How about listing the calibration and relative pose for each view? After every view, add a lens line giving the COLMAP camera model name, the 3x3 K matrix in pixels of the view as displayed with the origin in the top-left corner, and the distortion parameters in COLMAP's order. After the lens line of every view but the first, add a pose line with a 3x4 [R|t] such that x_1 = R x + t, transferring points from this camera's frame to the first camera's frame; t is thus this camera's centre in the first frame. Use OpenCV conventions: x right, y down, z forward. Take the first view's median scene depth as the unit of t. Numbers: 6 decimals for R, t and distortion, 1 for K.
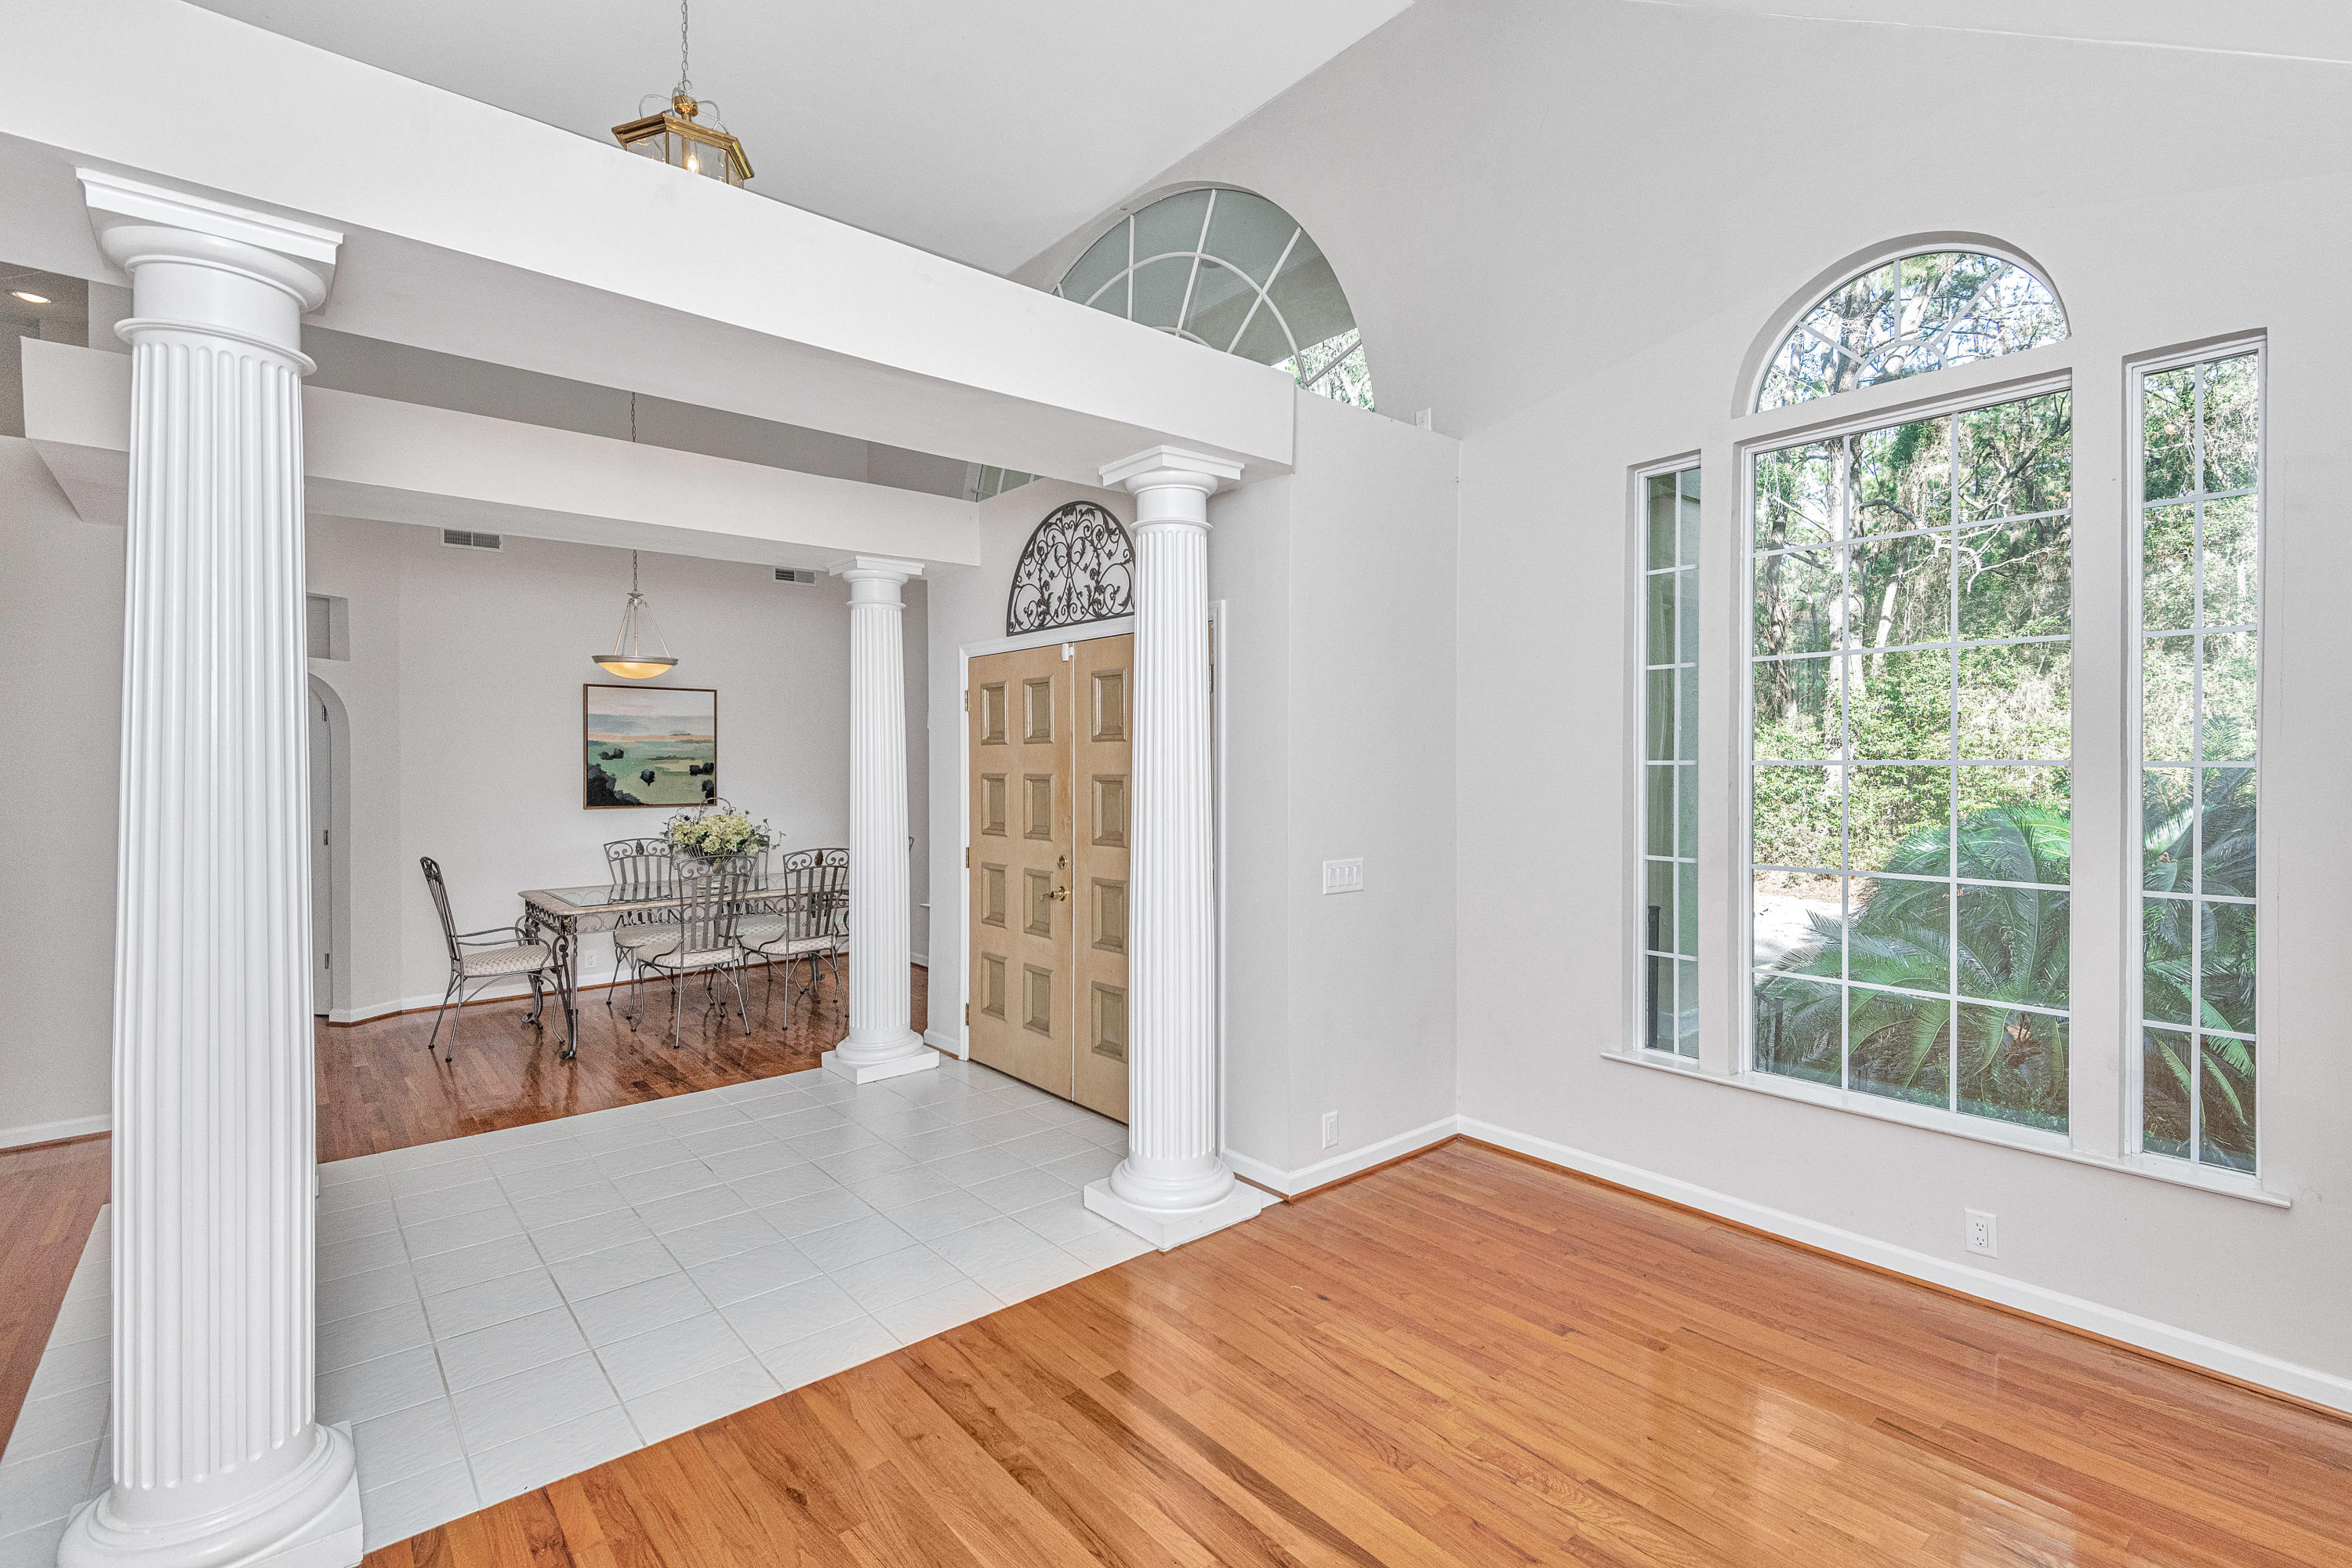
lens RADIAL K [[1082.9, 0, 1239.6], [0, 1082.9, 761.9], [0, 0, 1]] dist [0.025253, -0.010976]
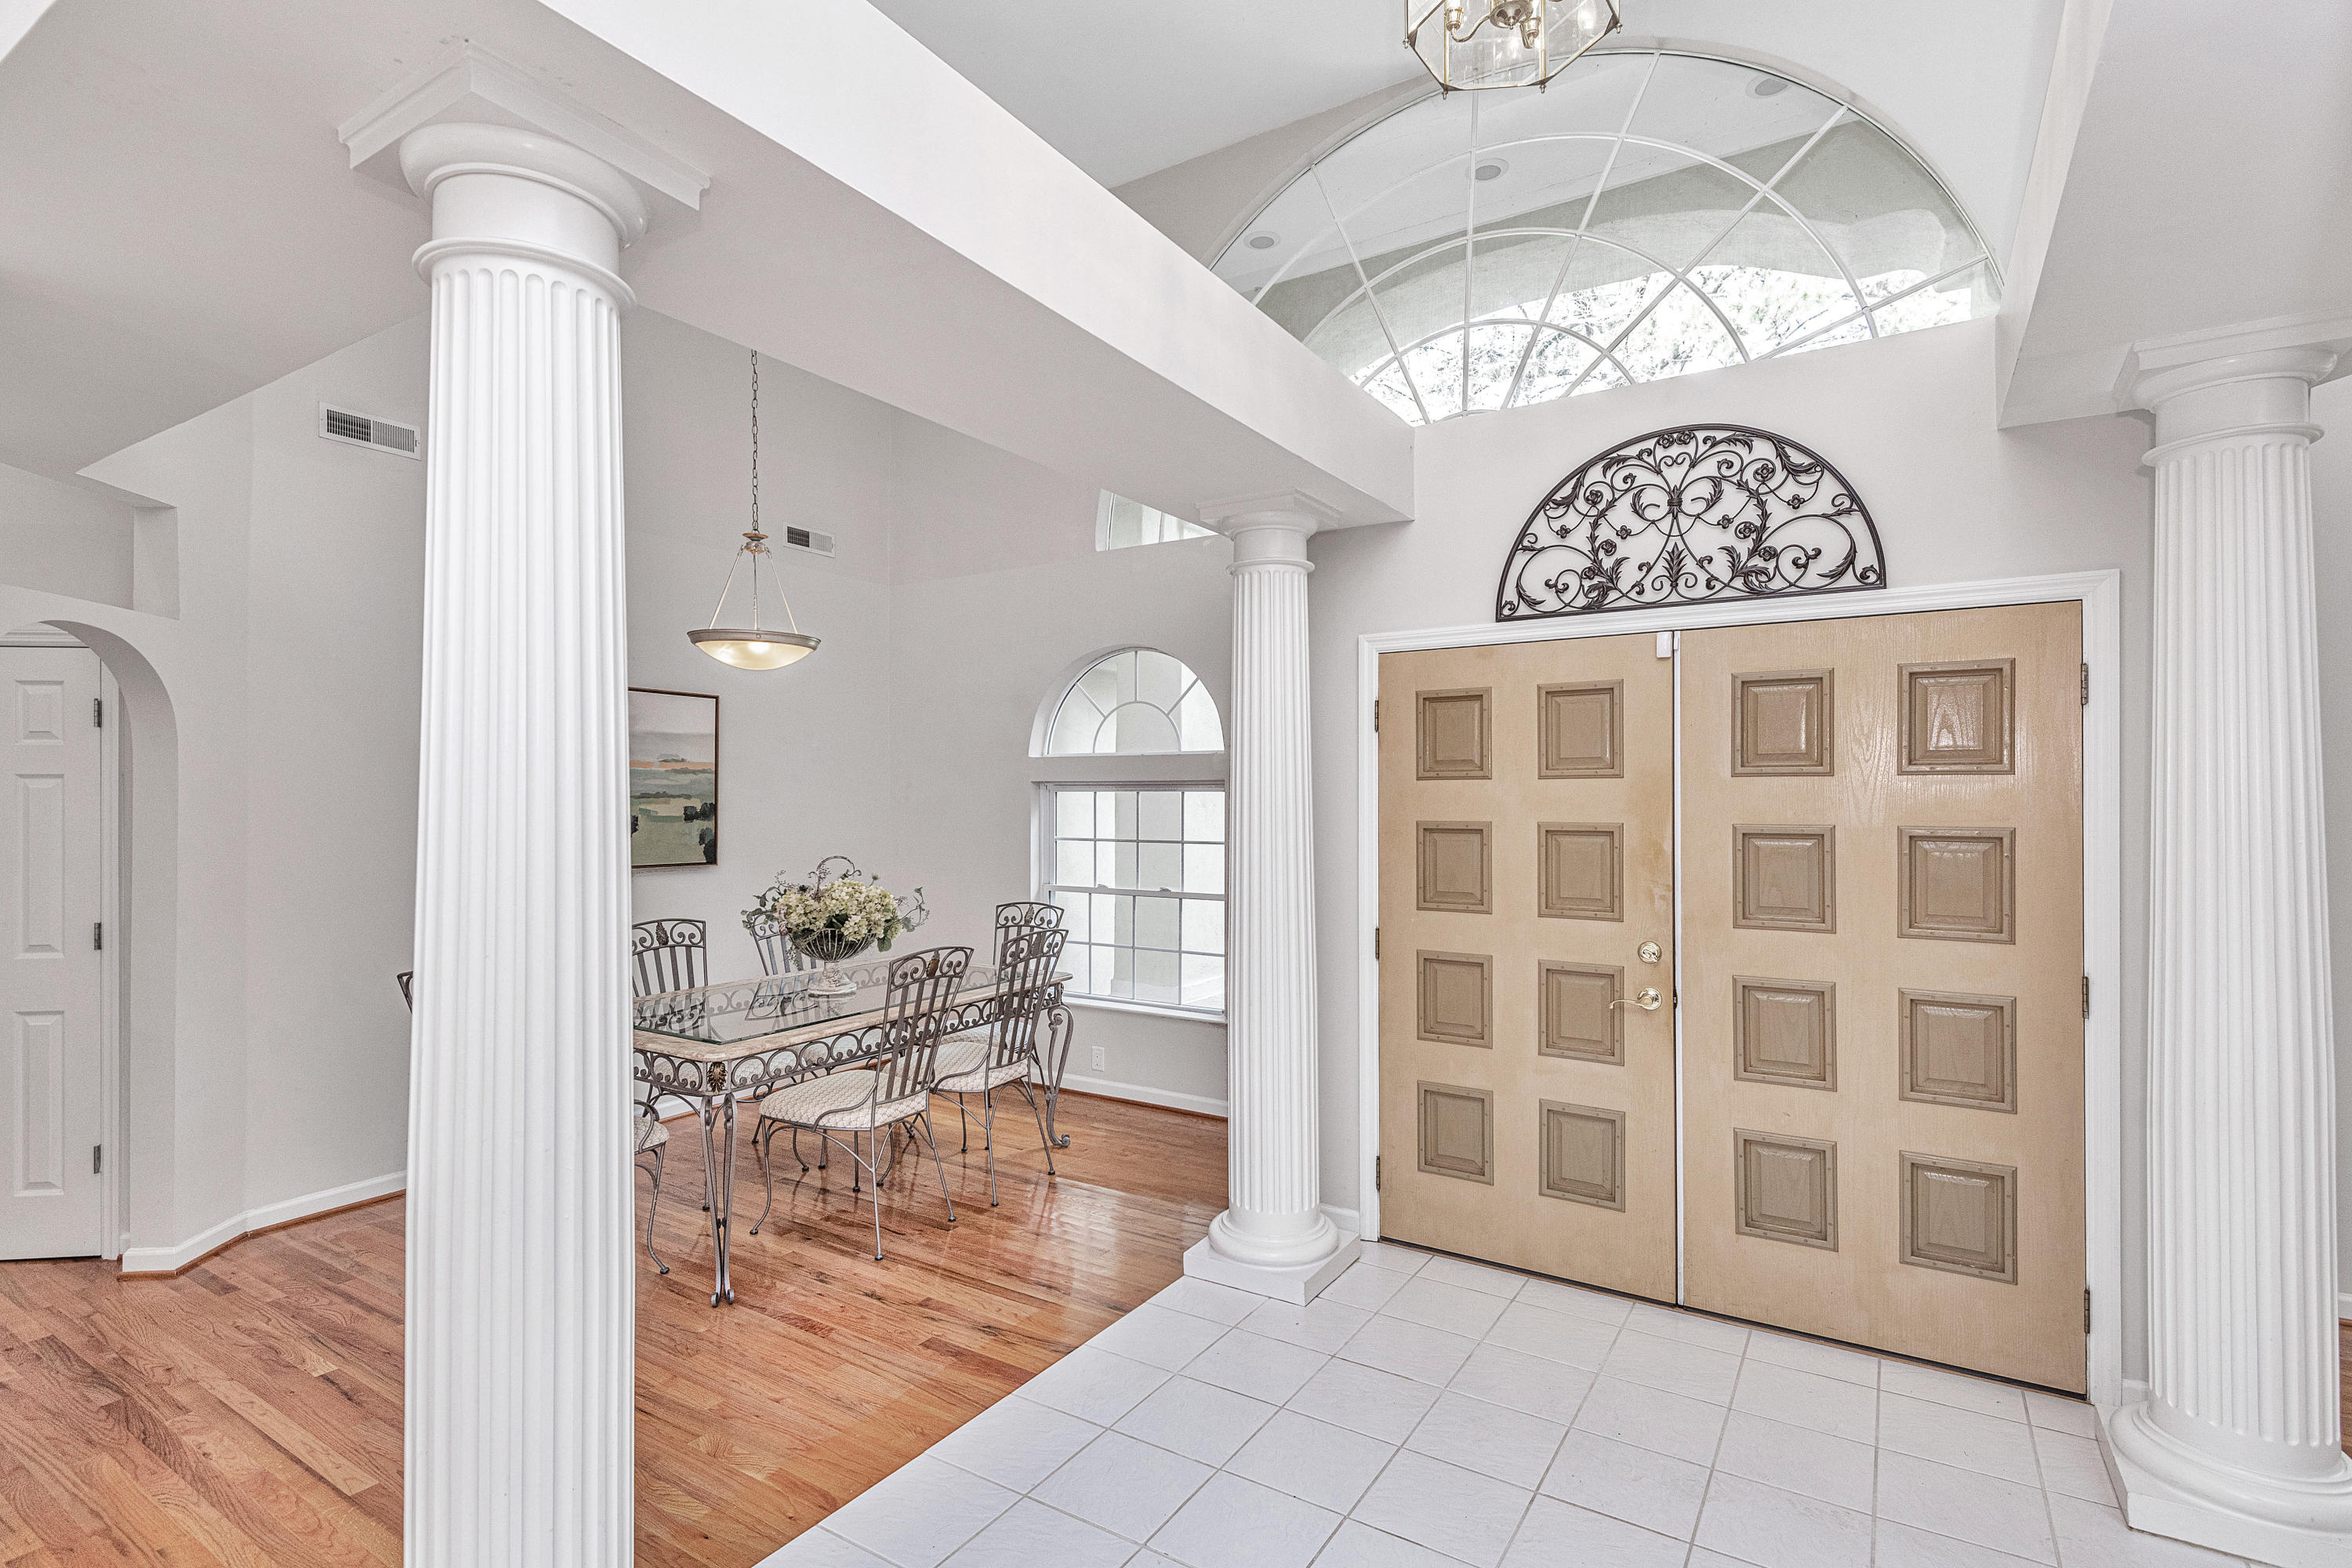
lens RADIAL K [[1082.9, 0, 1202.3], [0, 1082.9, 793.1], [0, 0, 1]] dist [0.025253, -0.010976]
pose [[0.956771, 0.006789, 0.290763, -0.617606], [-0.004111, 0.999943, -0.009821, 0.000111], [-0.290813, 0.008201, 0.956745, 0.414322]]
